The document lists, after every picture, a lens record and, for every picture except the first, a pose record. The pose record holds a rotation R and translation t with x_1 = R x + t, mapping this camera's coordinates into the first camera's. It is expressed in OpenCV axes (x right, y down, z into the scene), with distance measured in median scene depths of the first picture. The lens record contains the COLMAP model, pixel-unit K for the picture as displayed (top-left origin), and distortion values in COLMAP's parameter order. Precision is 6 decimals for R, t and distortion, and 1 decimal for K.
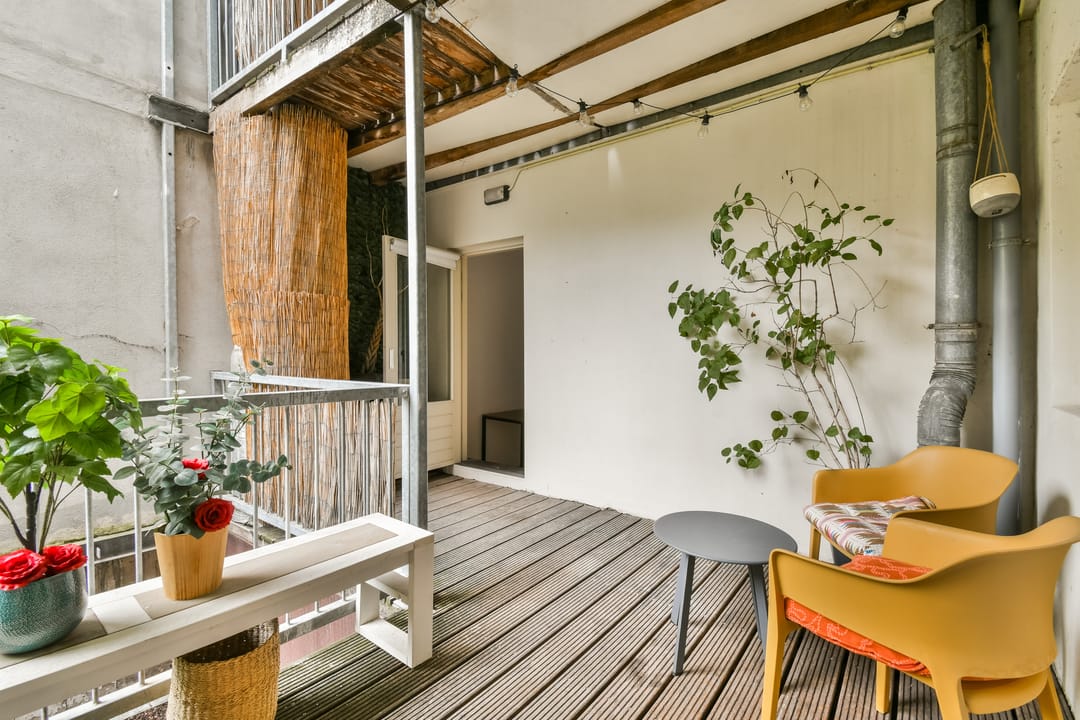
lens RADIAL K [[489.2, 0, 544.3], [0, 489.2, 358.8], [0, 0, 1]] dist [0.032354, -0.008658]
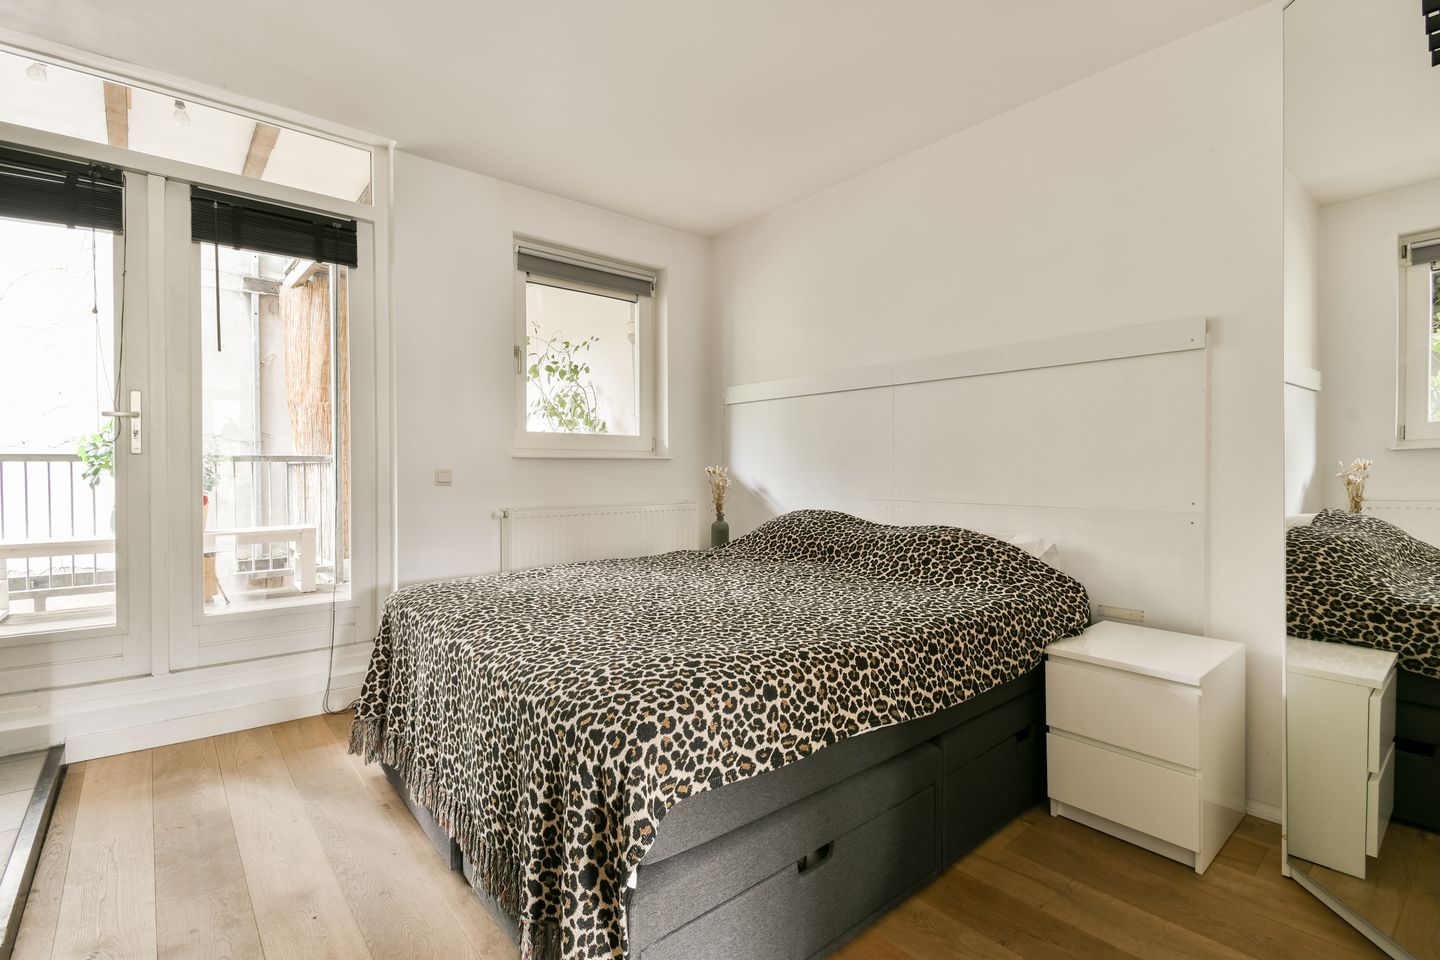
lens RADIAL K [[658.0, 0, 714.7], [0, 658.0, 486.9], [0, 0, 1]] dist [0.026193, -0.001257]
pose [[0.975010, -0.004954, -0.222108, 1.066221], [0.006550, 0.999958, 0.006448, 0.113002], [0.222066, -0.007742, 0.975001, -0.677110]]
